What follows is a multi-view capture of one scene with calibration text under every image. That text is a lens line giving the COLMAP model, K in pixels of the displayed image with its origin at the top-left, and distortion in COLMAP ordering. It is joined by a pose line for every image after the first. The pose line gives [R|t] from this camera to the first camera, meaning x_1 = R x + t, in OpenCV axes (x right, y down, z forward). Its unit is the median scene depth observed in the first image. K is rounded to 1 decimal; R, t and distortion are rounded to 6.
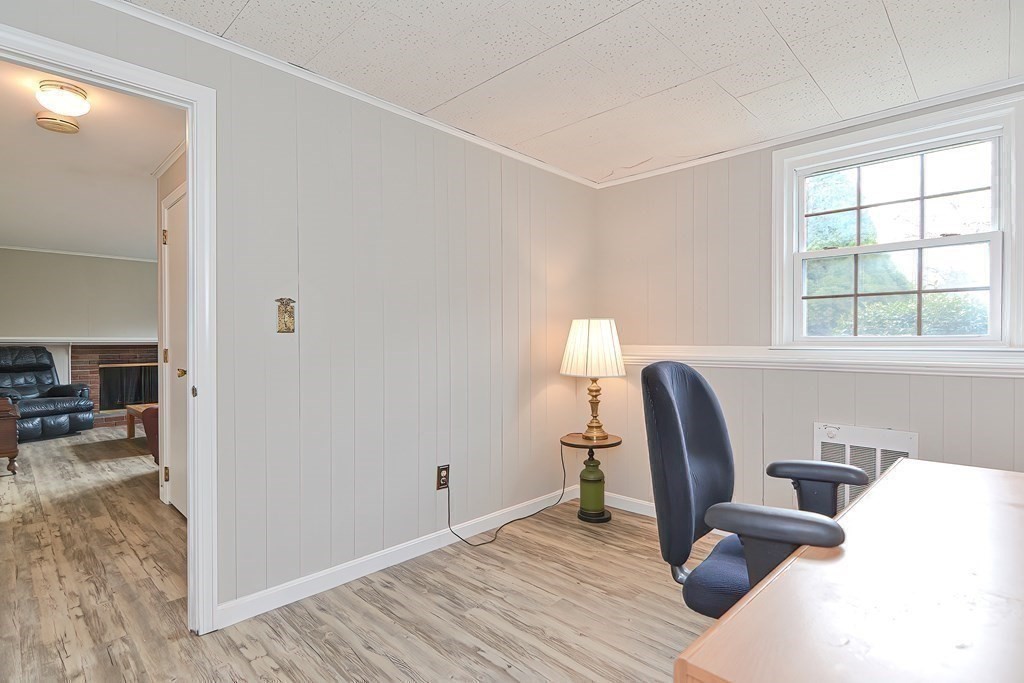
lens RADIAL K [[498.9, 0, 503.4], [0, 498.9, 338.8], [0, 0, 1]] dist [-0.001127, -0.000880]
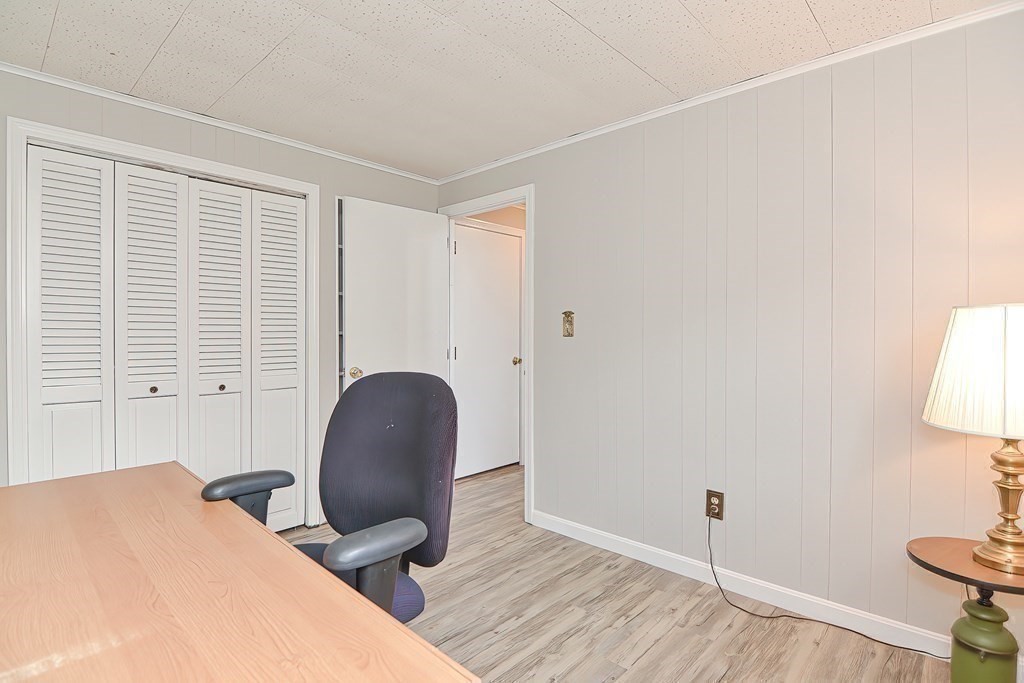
lens RADIAL K [[498.9, 0, 503.4], [0, 498.9, 338.8], [0, 0, 1]] dist [-0.001127, -0.000880]
pose [[0.043072, 0.015203, -0.998956, 0.764660], [0.005308, 0.999867, 0.015445, -0.024005], [0.999058, -0.005968, 0.042986, 0.646749]]
